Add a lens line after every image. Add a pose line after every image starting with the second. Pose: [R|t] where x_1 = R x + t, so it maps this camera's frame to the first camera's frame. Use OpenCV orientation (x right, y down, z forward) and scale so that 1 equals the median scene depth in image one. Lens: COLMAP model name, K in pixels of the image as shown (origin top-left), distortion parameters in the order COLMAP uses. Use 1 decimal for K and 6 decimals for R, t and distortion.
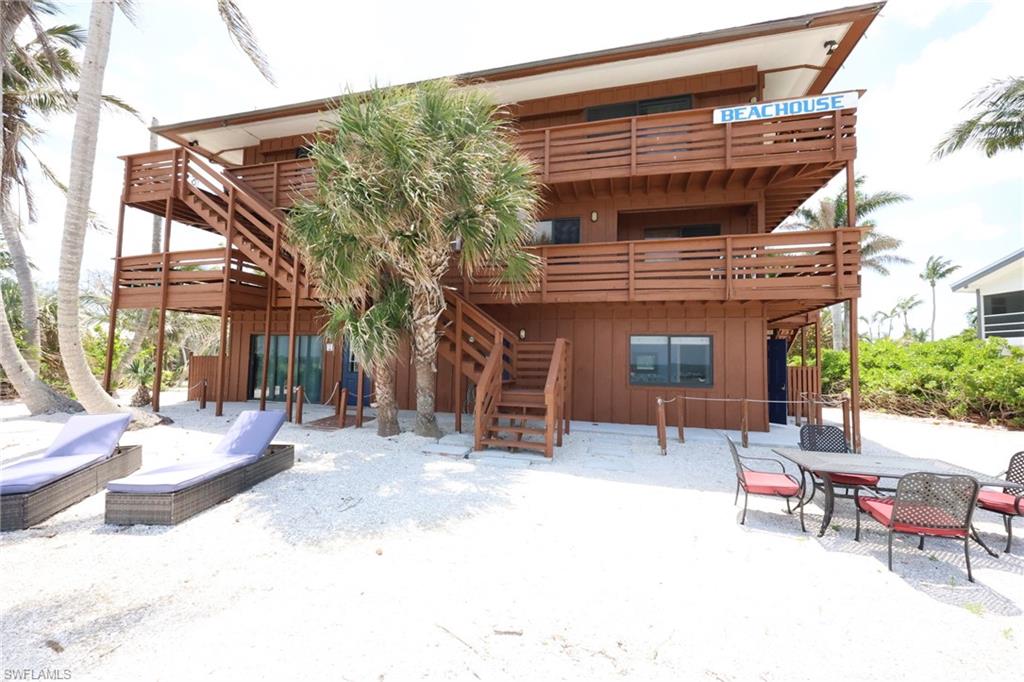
lens RADIAL K [[420.0, 0, 512.0], [0, 420.0, 341.0], [0, 0, 1]] dist [0.000357, 0.000082]
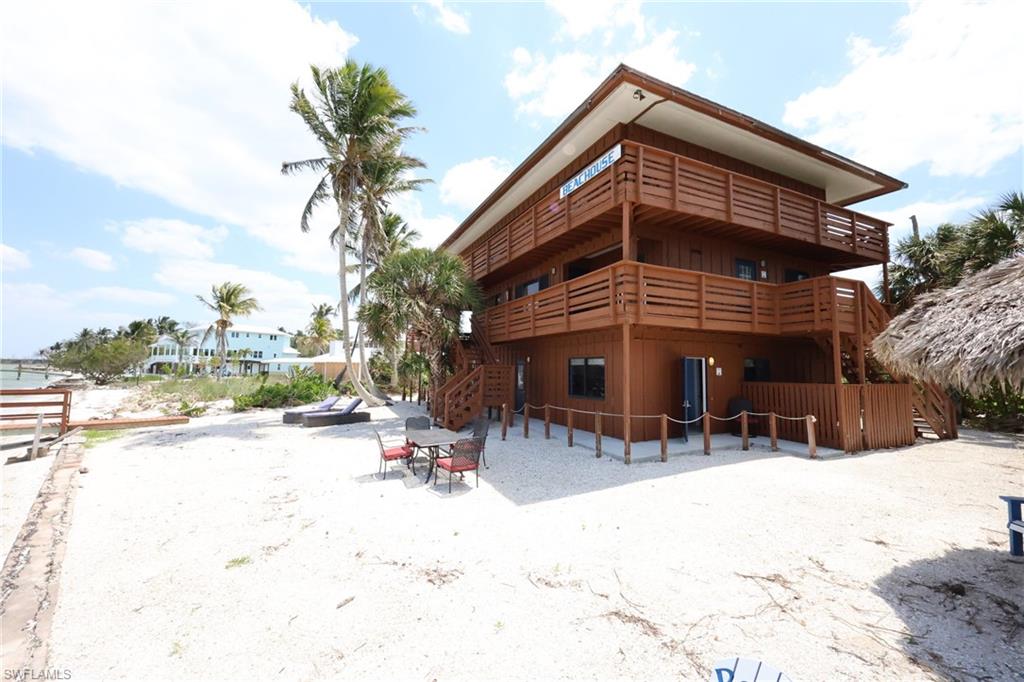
lens RADIAL K [[408.3, 0, 508.8], [0, 408.3, 346.0], [0, 0, 1]] dist [-0.000368, 0.000032]
pose [[0.648277, -0.066368, -0.758507, 1.336118], [0.058091, 0.997602, -0.037639, -0.015892], [0.759186, -0.019661, 0.650577, 0.029316]]
